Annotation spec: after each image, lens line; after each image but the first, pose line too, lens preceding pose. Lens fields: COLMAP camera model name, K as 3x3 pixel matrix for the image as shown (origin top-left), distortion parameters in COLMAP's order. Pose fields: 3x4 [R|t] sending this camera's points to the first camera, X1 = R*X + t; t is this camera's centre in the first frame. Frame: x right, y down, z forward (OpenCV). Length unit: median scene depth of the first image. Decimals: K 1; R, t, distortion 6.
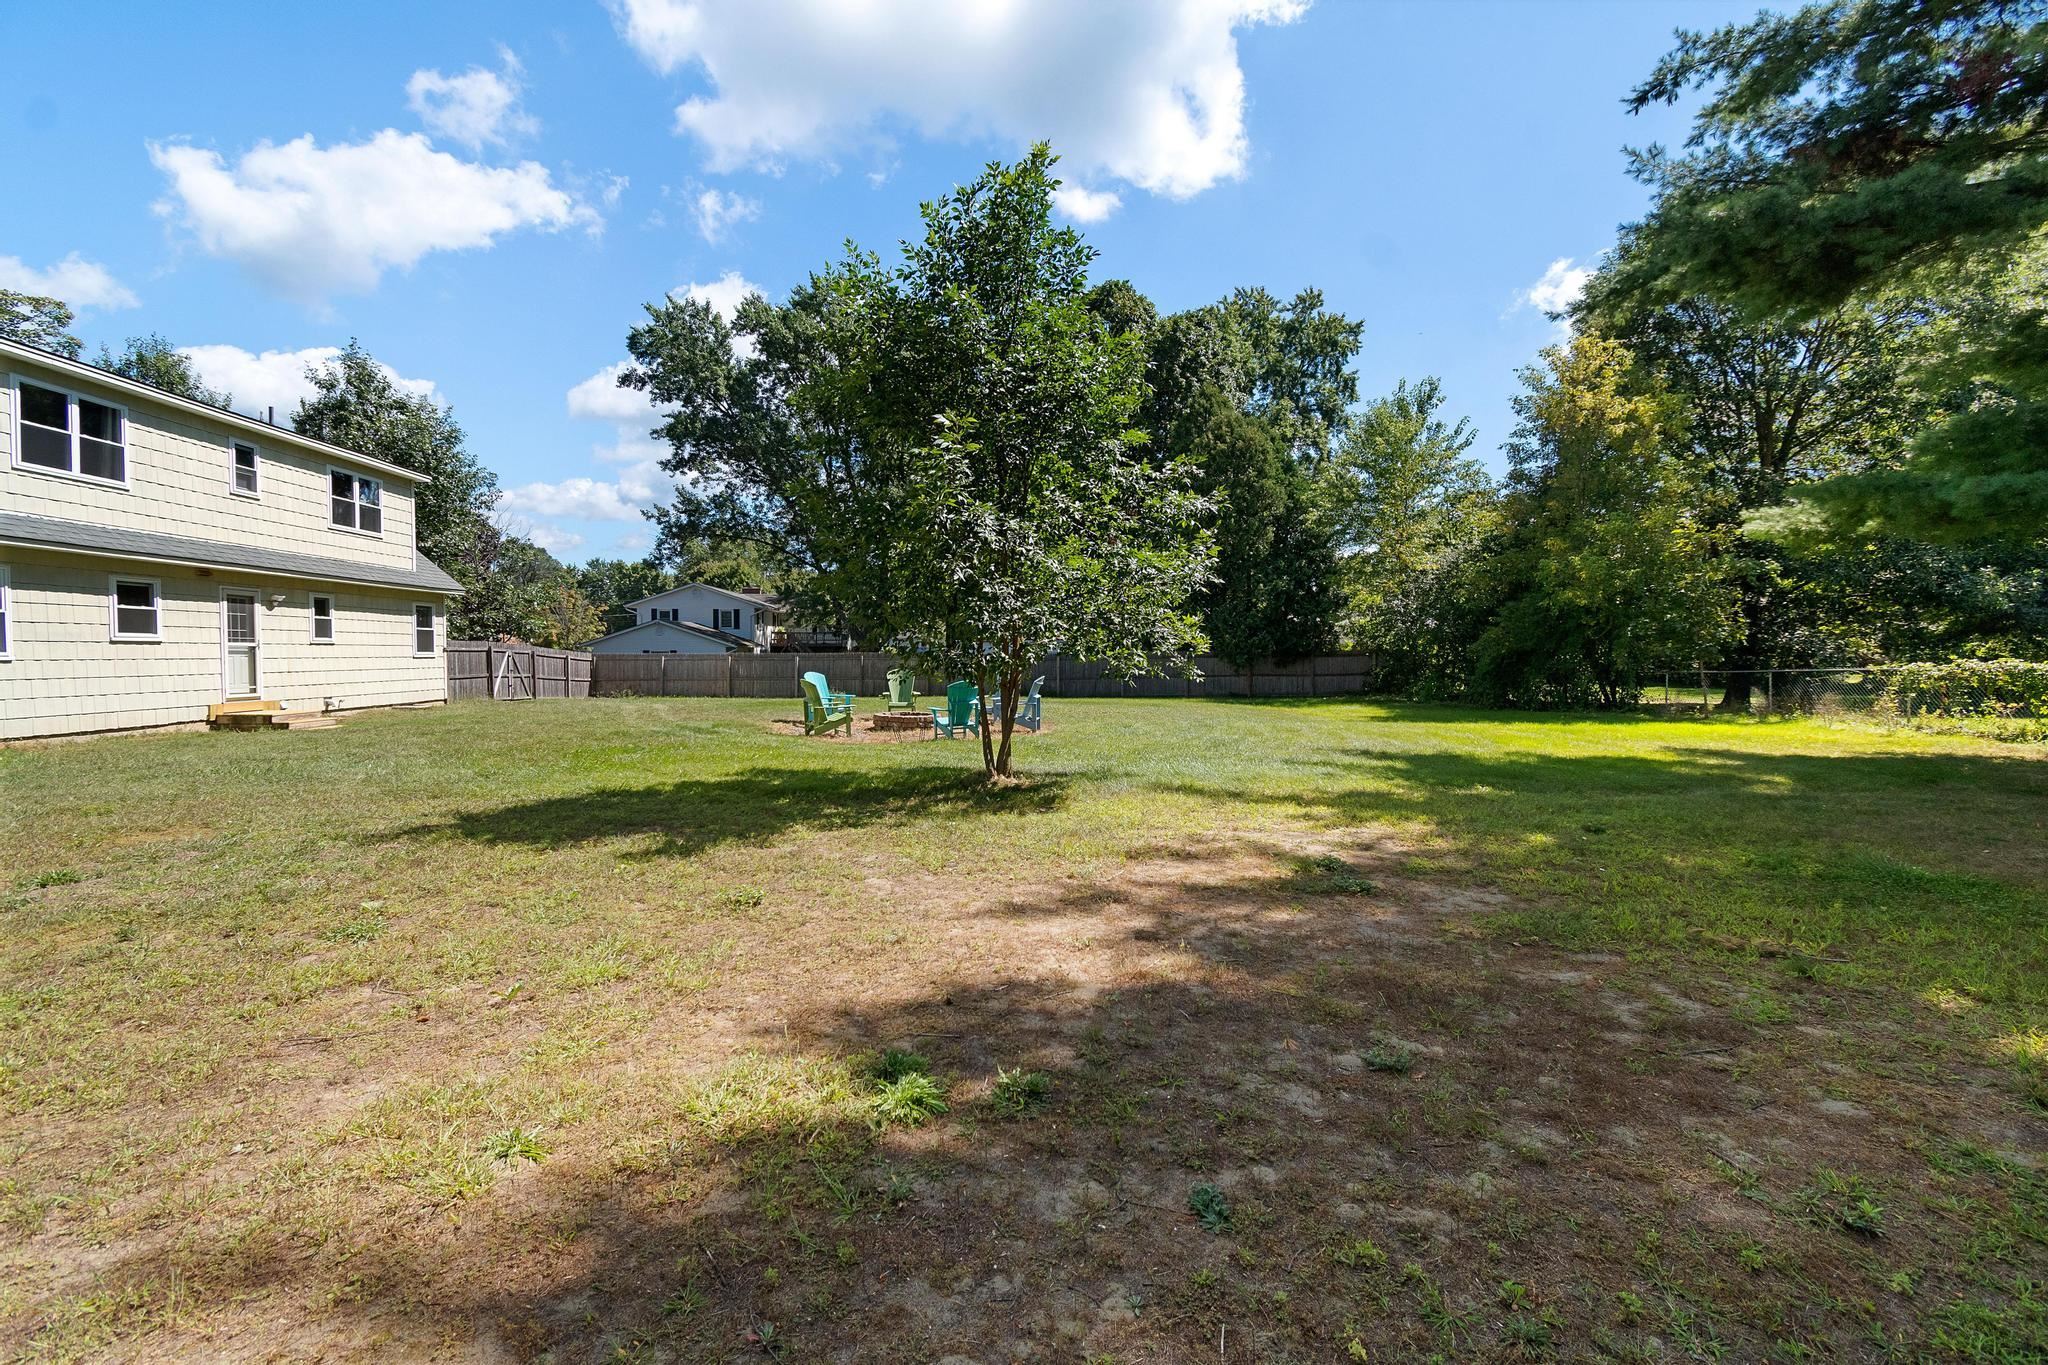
lens RADIAL K [[895.5, 0, 1024.0], [0, 895.5, 682.5], [0, 0, 1]] dist [-0.000917, -0.000713]
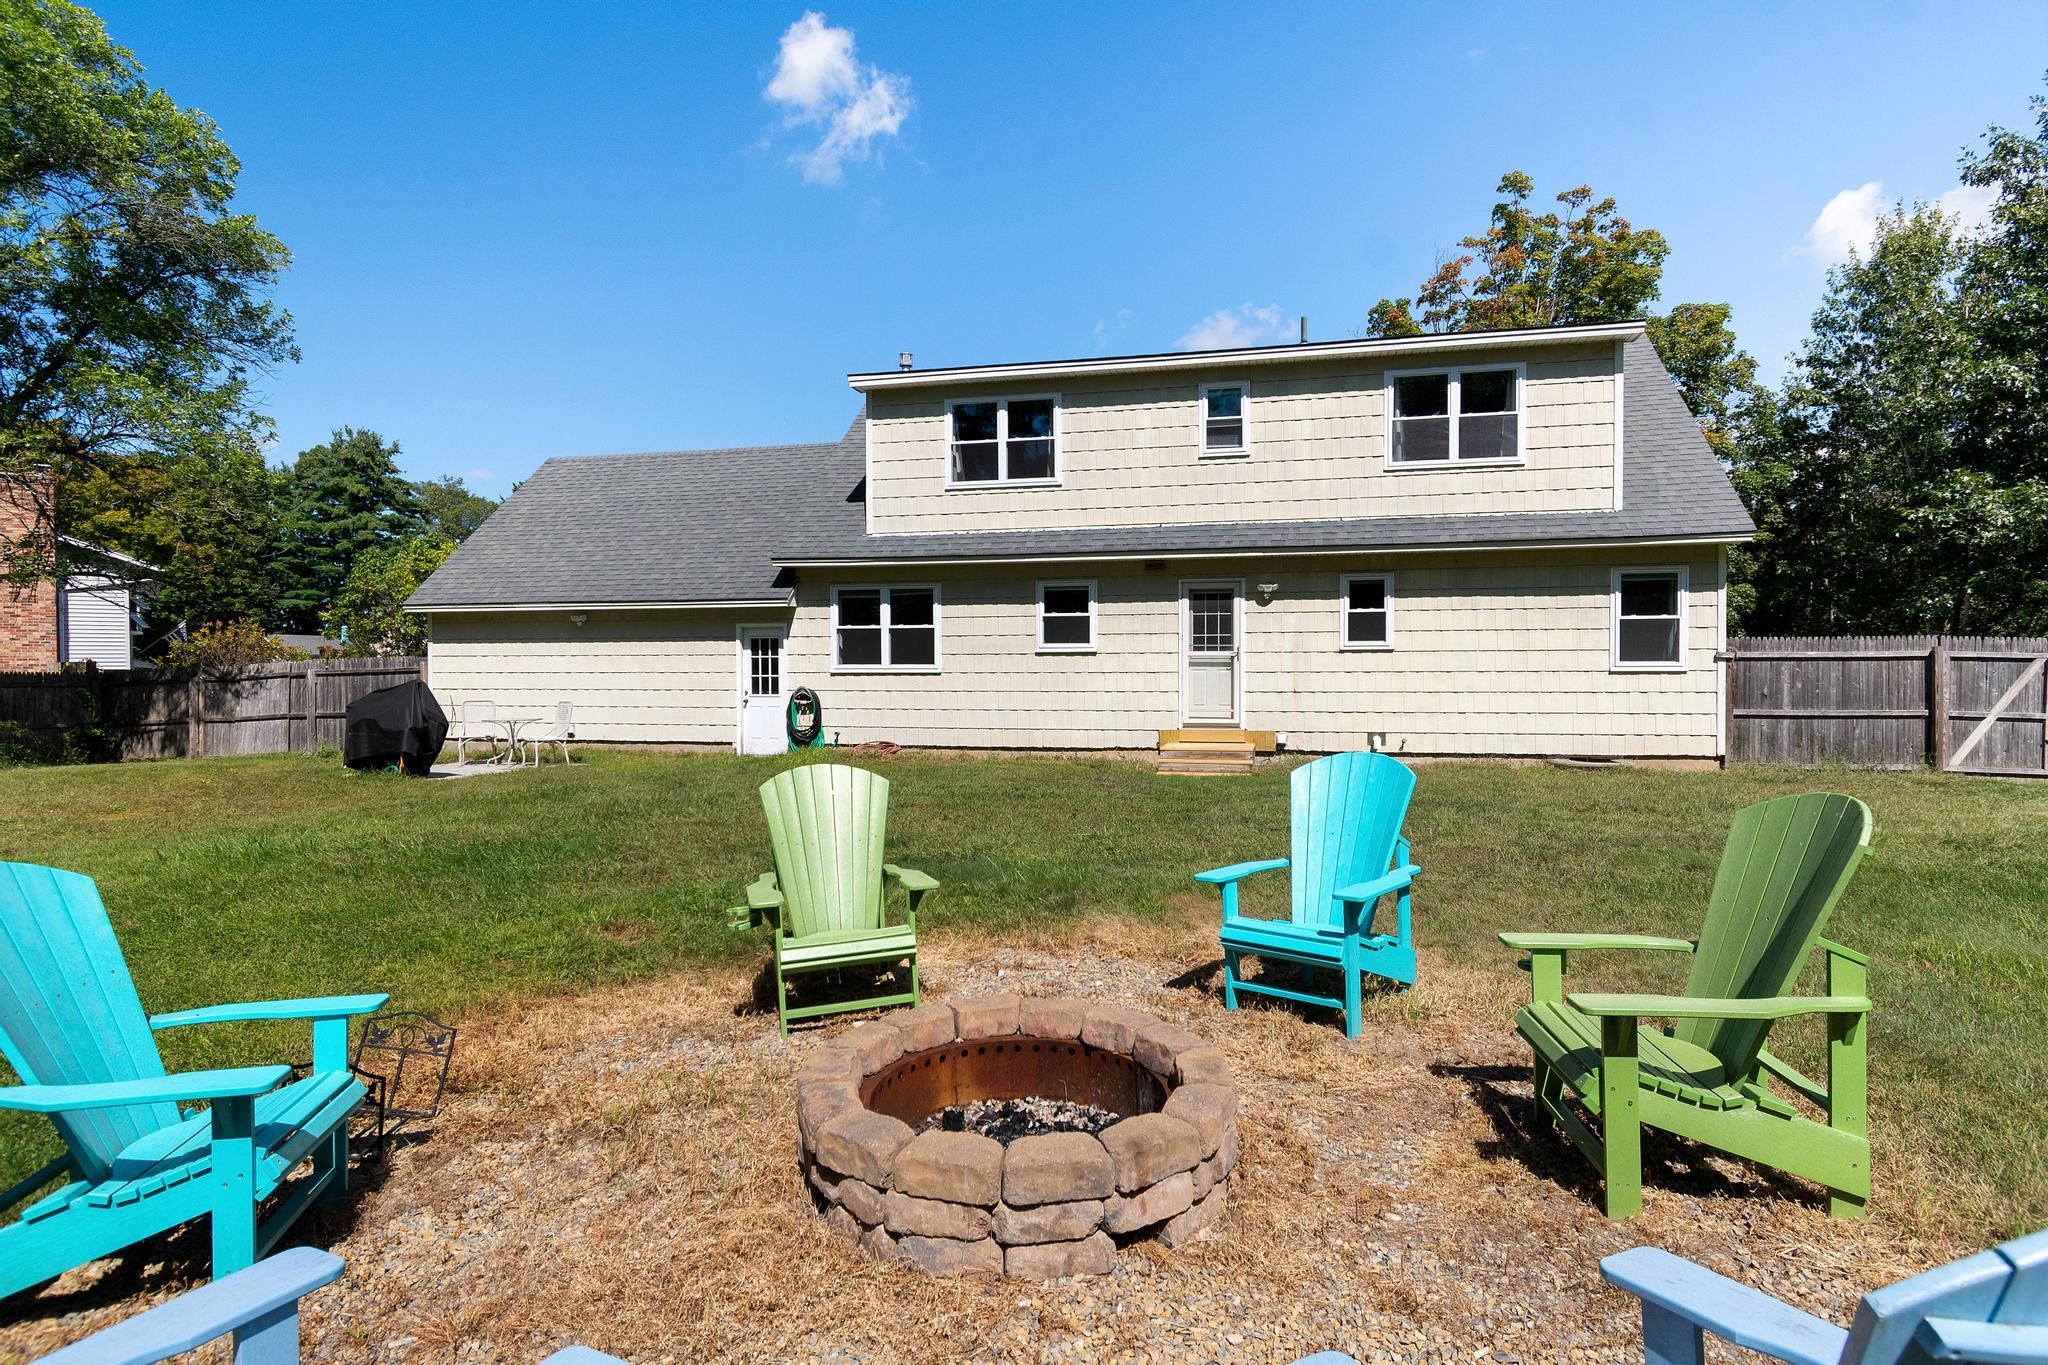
lens RADIAL K [[1084.6, 0, 1024.0], [0, 1084.6, 682.5], [0, 0, 1]] dist [0.007055, -0.010306]
pose [[-0.282793, 0.017325, -0.959024, 0.053456], [-0.027866, 0.999266, 0.026269, -0.038020], [0.958776, 0.034153, -0.282103, 1.110219]]
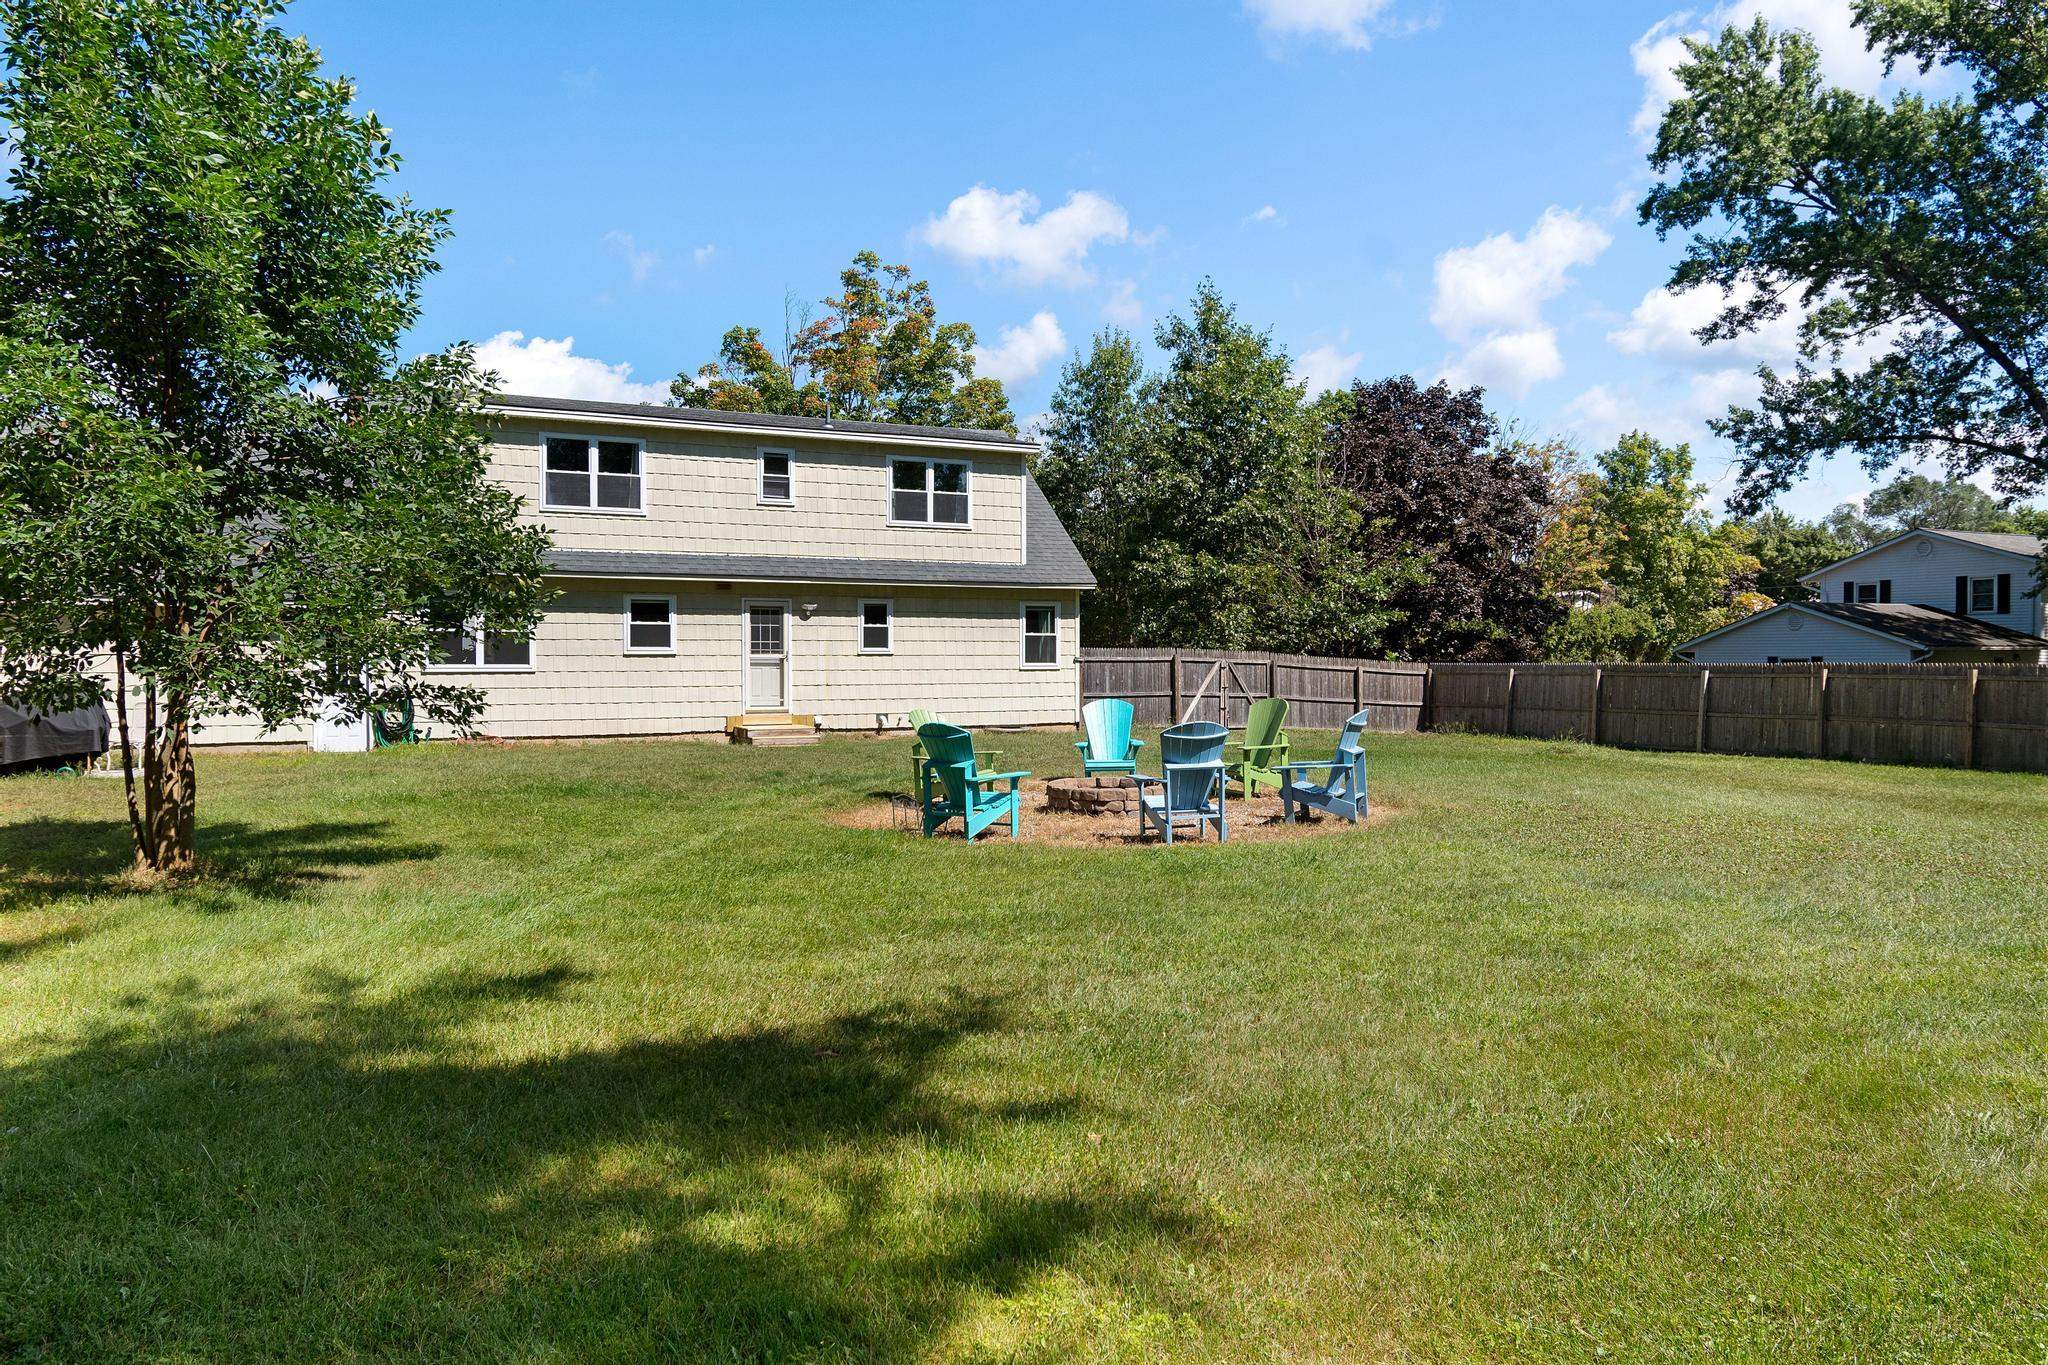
lens RADIAL K [[1348.9, 0, 1024.0], [0, 1348.9, 682.5], [0, 0, 1]] dist [0.001189, 0.000663]
pose [[0.384946, 0.013893, -0.922835, 0.601473], [-0.028487, 0.999589, 0.003166, -0.026569], [0.922499, 0.025070, 0.385184, 0.692146]]
